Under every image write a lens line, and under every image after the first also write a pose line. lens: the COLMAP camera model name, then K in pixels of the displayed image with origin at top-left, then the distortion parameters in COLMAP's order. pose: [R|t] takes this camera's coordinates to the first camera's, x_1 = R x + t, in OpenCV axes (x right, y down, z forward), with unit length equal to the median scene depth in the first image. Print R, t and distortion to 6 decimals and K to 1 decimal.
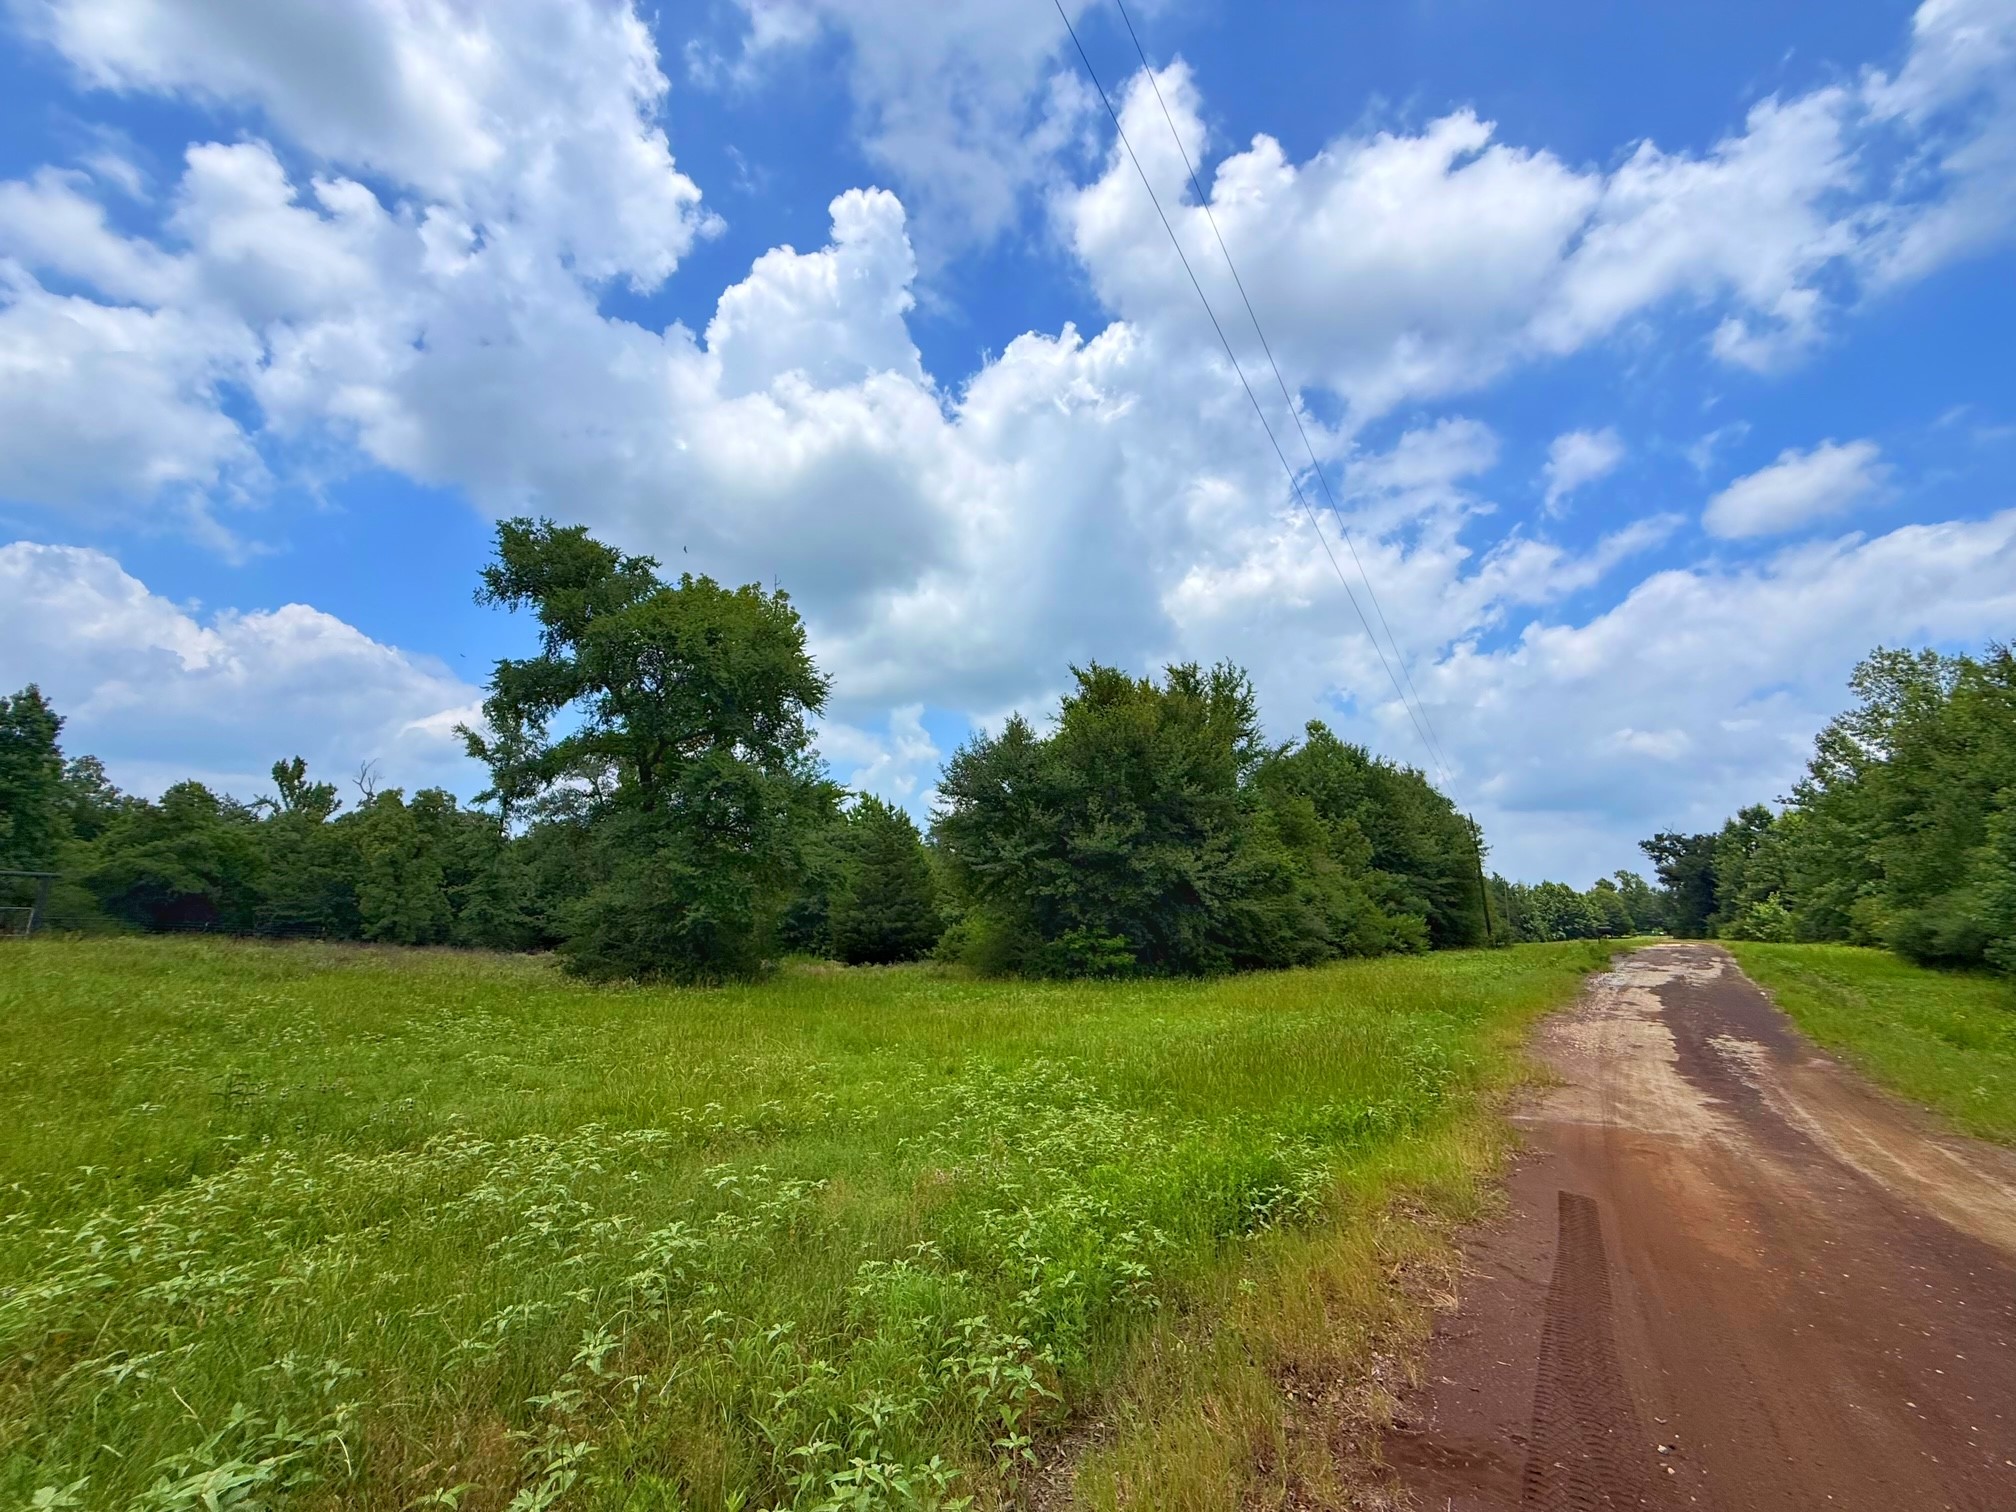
lens RADIAL K [[807.3, 0, 1004.6], [0, 807.3, 757.0], [0, 0, 1]] dist [-0.000774, 0.000021]
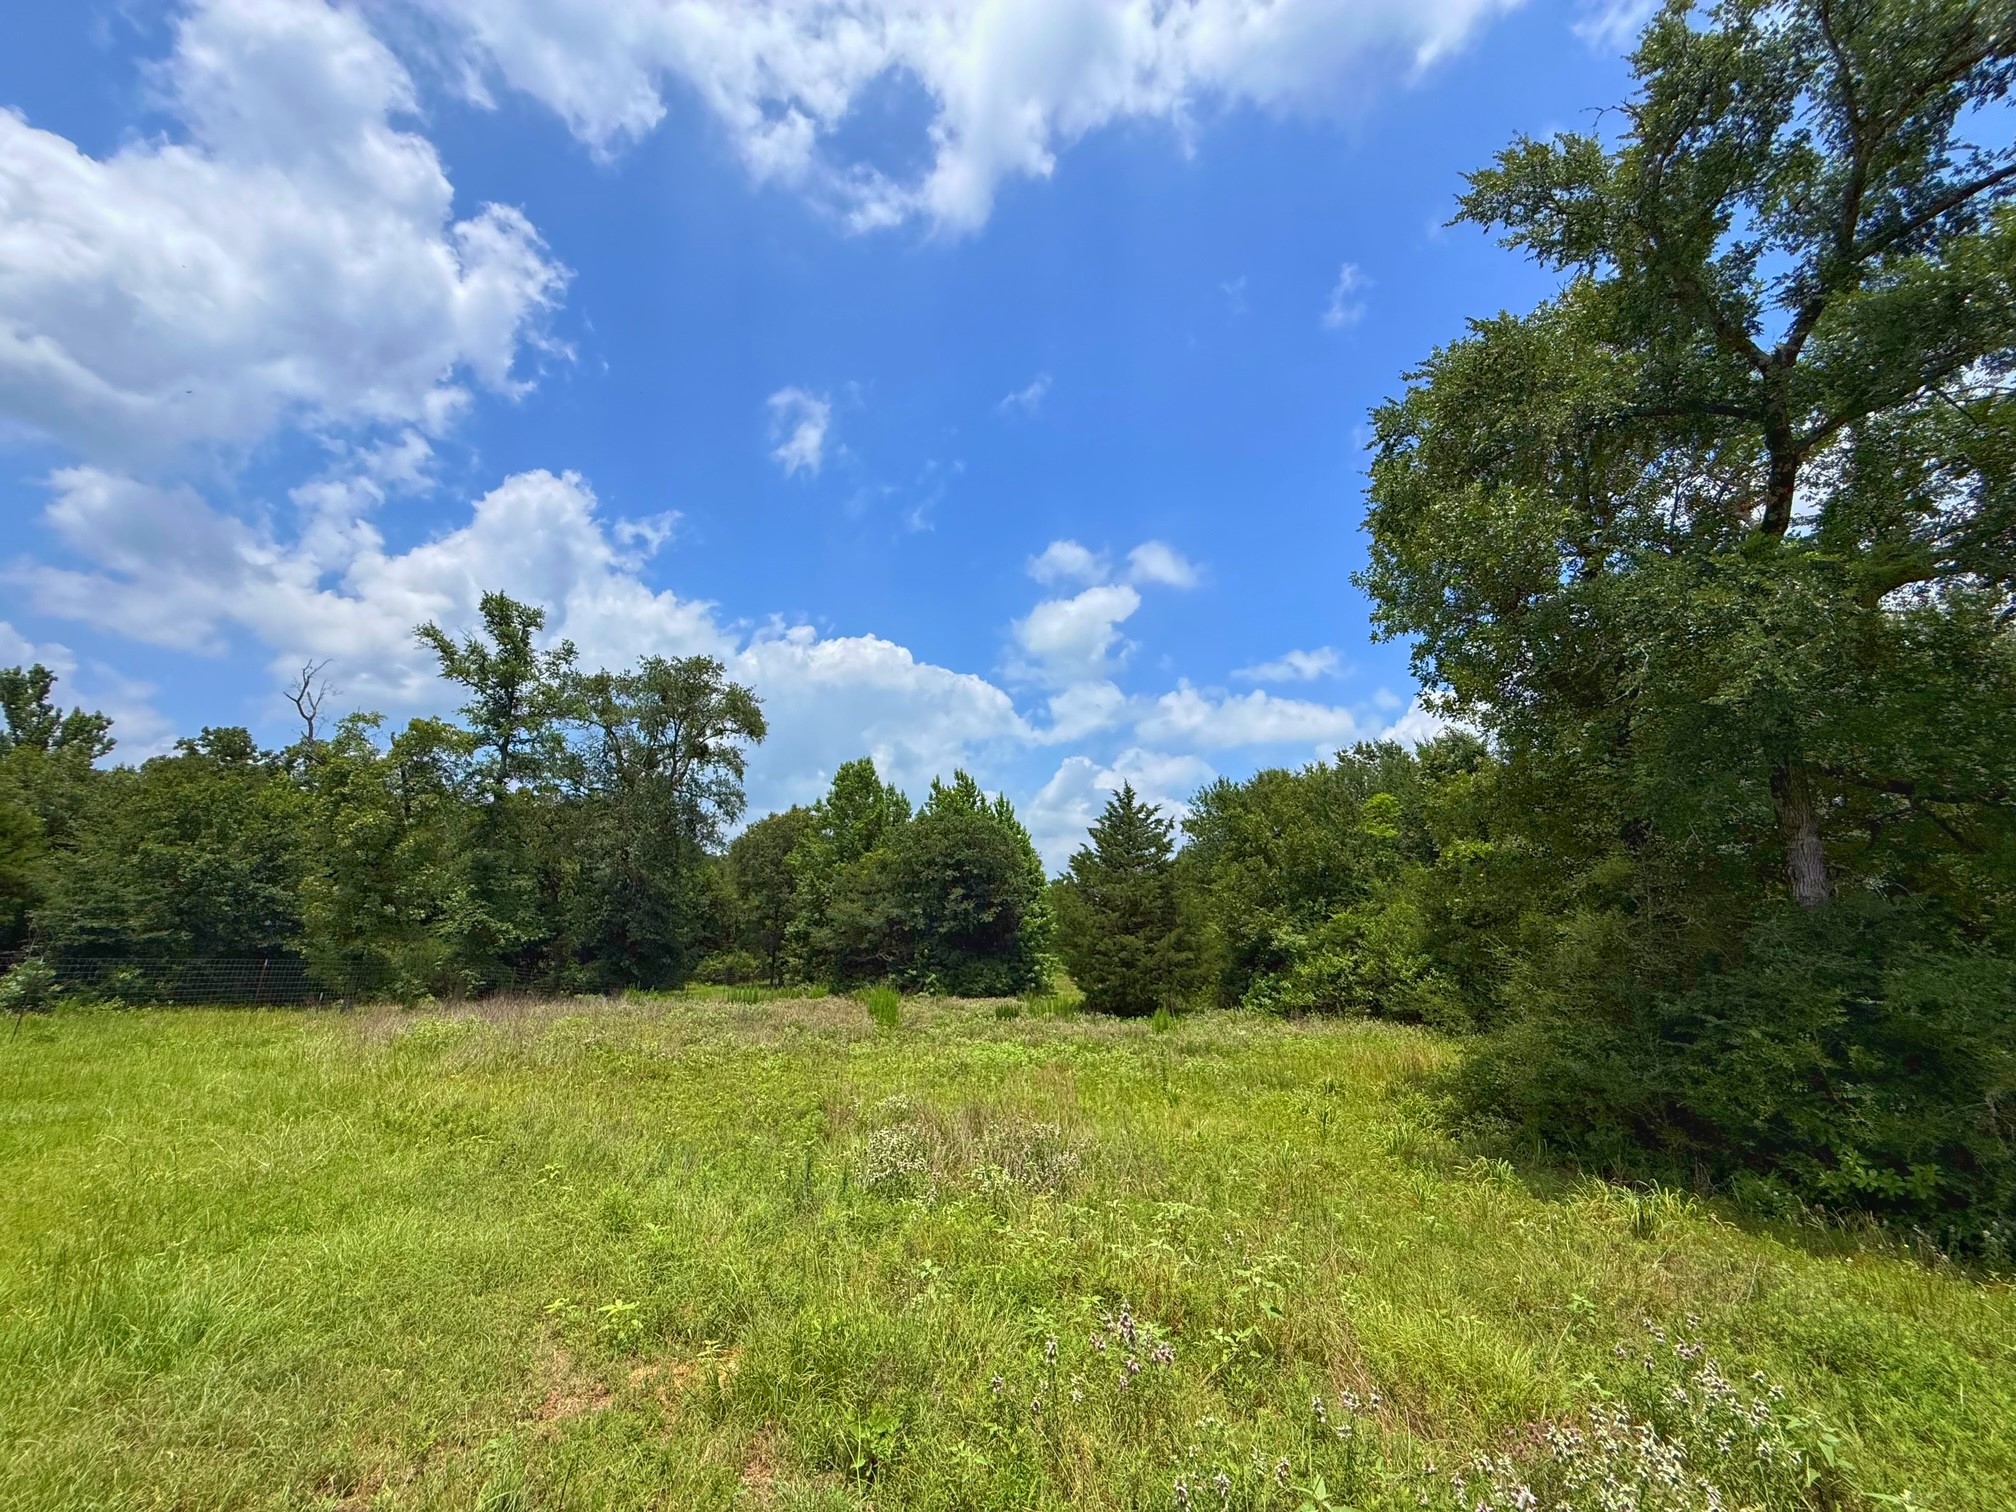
lens RADIAL K [[807.3, 0, 1007.5], [0, 807.3, 753.2], [0, 0, 1]] dist [-0.000774, 0.000021]
pose [[0.970418, 0.063437, 0.232949, -0.375026], [-0.061588, 0.997986, -0.015211, 0.040725], [-0.233444, 0.000415, 0.972370, 0.278267]]
